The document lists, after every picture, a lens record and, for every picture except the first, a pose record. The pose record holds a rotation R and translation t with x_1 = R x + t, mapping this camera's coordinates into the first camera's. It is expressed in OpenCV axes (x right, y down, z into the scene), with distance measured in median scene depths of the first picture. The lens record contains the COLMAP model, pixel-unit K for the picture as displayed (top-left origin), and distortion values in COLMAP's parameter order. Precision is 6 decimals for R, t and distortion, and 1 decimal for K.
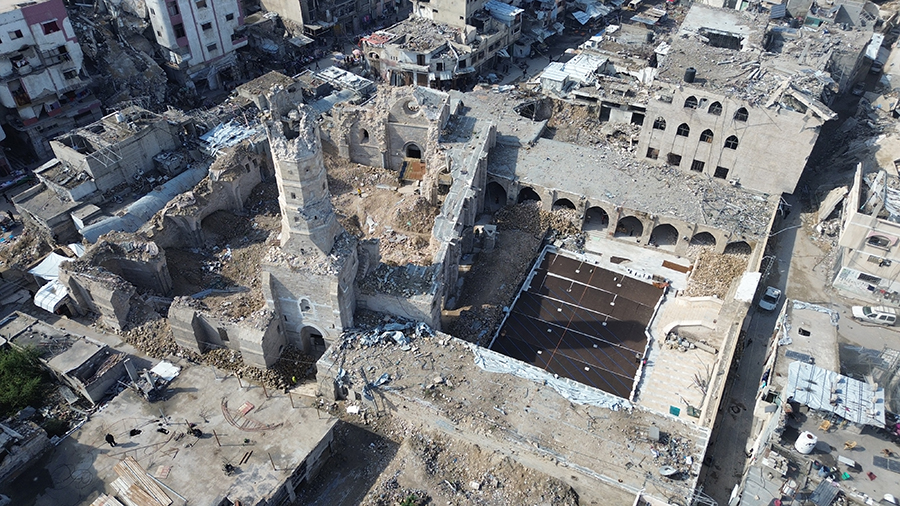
lens RADIAL K [[636.4, 0, 450.6], [0, 636.4, 253.2], [0, 0, 1]] dist [0.074083, -0.081430]
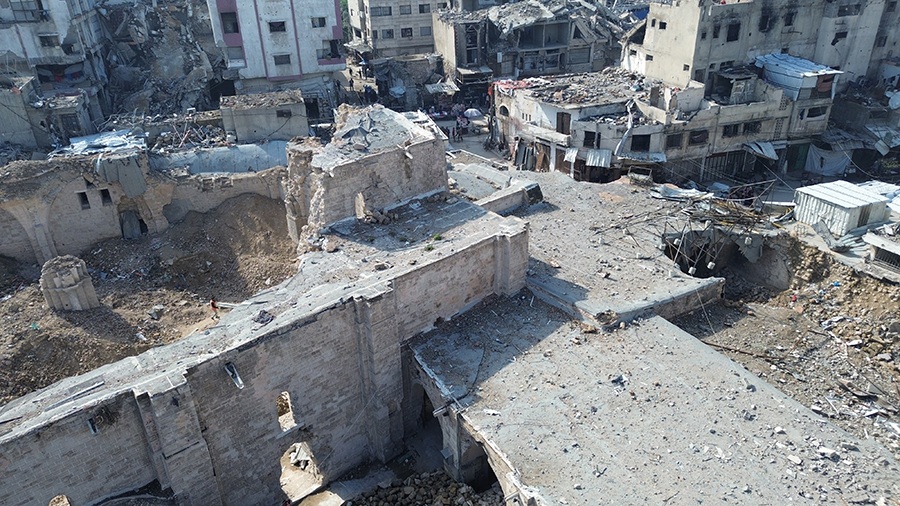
lens RADIAL K [[636.4, 0, 450.6], [0, 636.4, 253.2], [0, 0, 1]] dist [0.074083, -0.081430]
pose [[0.792669, 0.246346, -0.557665, 0.251458], [-0.367215, 0.923101, -0.114185, -0.145540], [0.486652, 0.295294, 0.822175, 0.726795]]
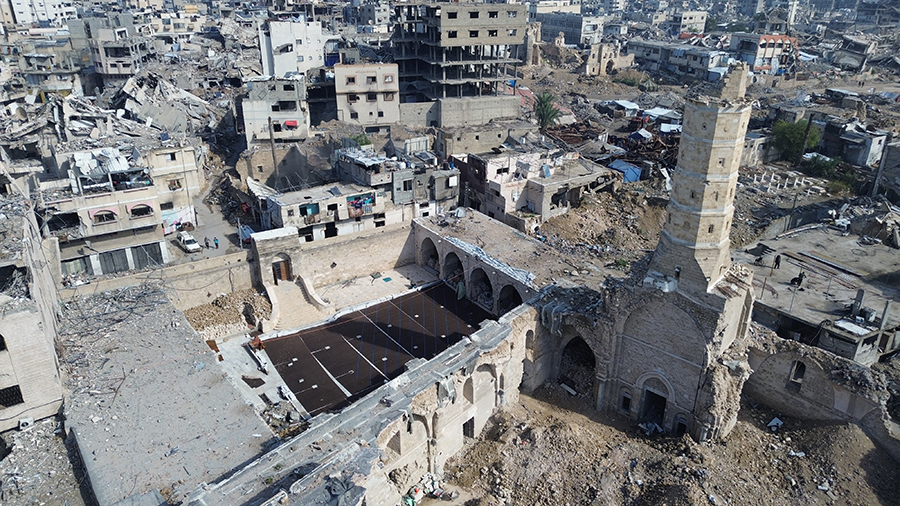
lens RADIAL K [[636.4, 0, 450.6], [0, 636.4, 253.2], [0, 0, 1]] dist [0.074083, -0.081430]
pose [[-0.871318, -0.211488, 0.442808, -0.223014], [0.312912, 0.455656, 0.833345, -0.578962], [-0.378010, 0.864668, -0.330844, 0.988084]]
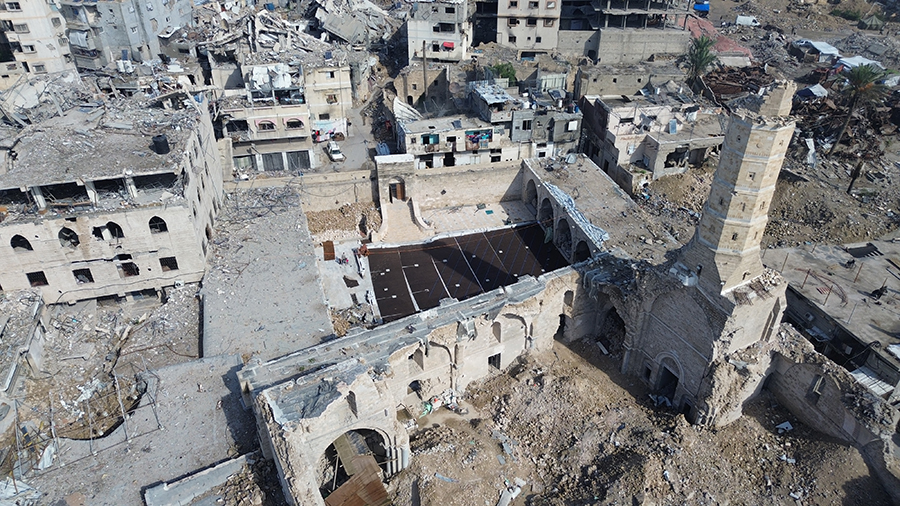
lens RADIAL K [[636.4, 0, 450.6], [0, 636.4, 253.2], [0, 0, 1]] dist [0.074083, -0.081430]
pose [[-0.653950, -0.427949, 0.623866, -0.364090], [0.487883, 0.391691, 0.780095, -0.618125], [-0.578203, 0.814517, -0.047357, 0.887975]]
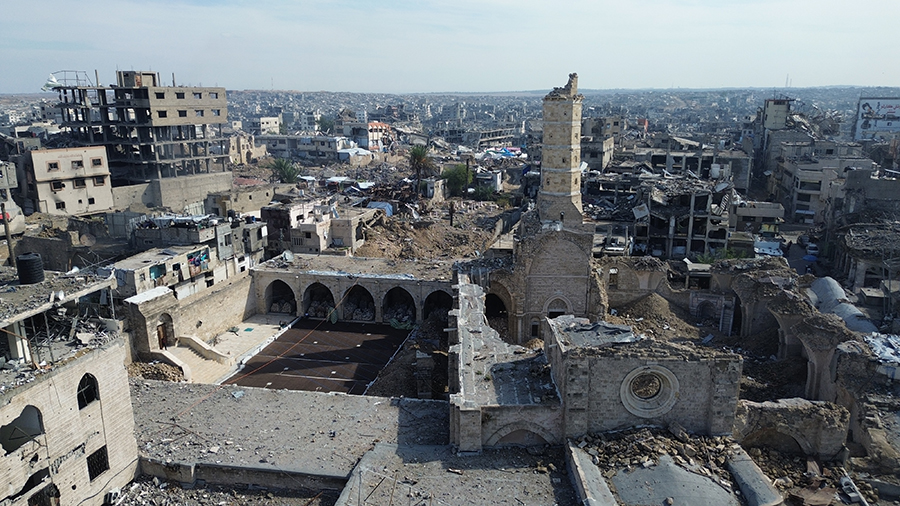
lens RADIAL K [[636.4, 0, 450.6], [0, 636.4, 253.2], [0, 0, 1]] dist [0.074083, -0.081430]
pose [[-0.976308, 0.050227, -0.210475, 0.167834], [-0.142397, 0.583256, 0.799710, -0.649040], [0.162928, 0.810734, -0.562285, 1.220558]]
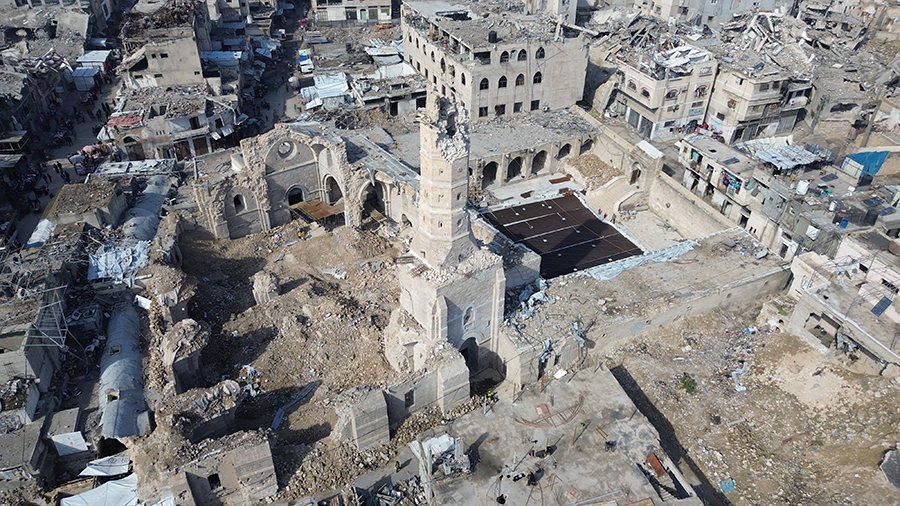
lens RADIAL K [[636.4, 0, 450.6], [0, 636.4, 253.2], [0, 0, 1]] dist [0.074083, -0.081430]
pose [[0.649997, -0.438957, 0.620339, -0.576699], [0.492295, 0.865084, 0.096310, -0.074574], [-0.578921, 0.242789, 0.778398, 0.188619]]
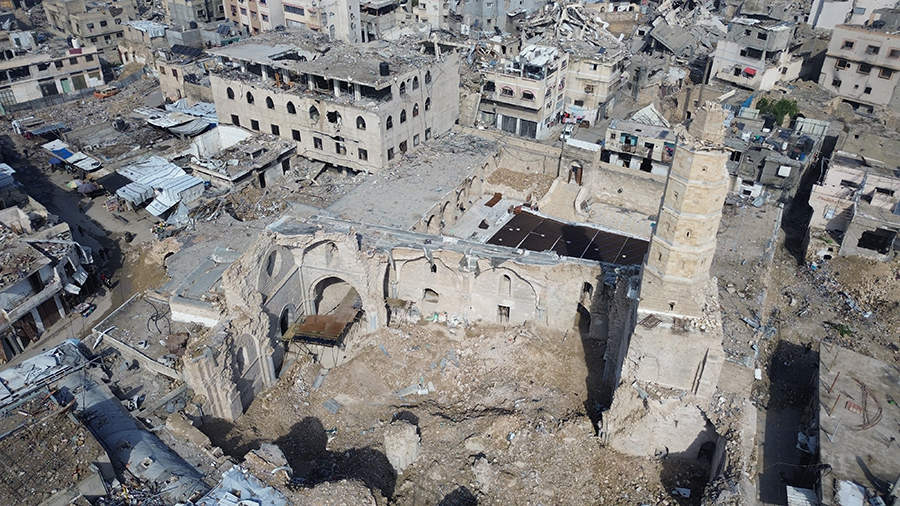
lens RADIAL K [[636.4, 0, 450.6], [0, 636.4, 253.2], [0, 0, 1]] dist [0.074083, -0.081430]
pose [[0.046009, -0.543262, 0.838302, -0.636142], [0.641545, 0.659322, 0.392064, -0.396754], [-0.765704, 0.519770, 0.378862, 0.634269]]
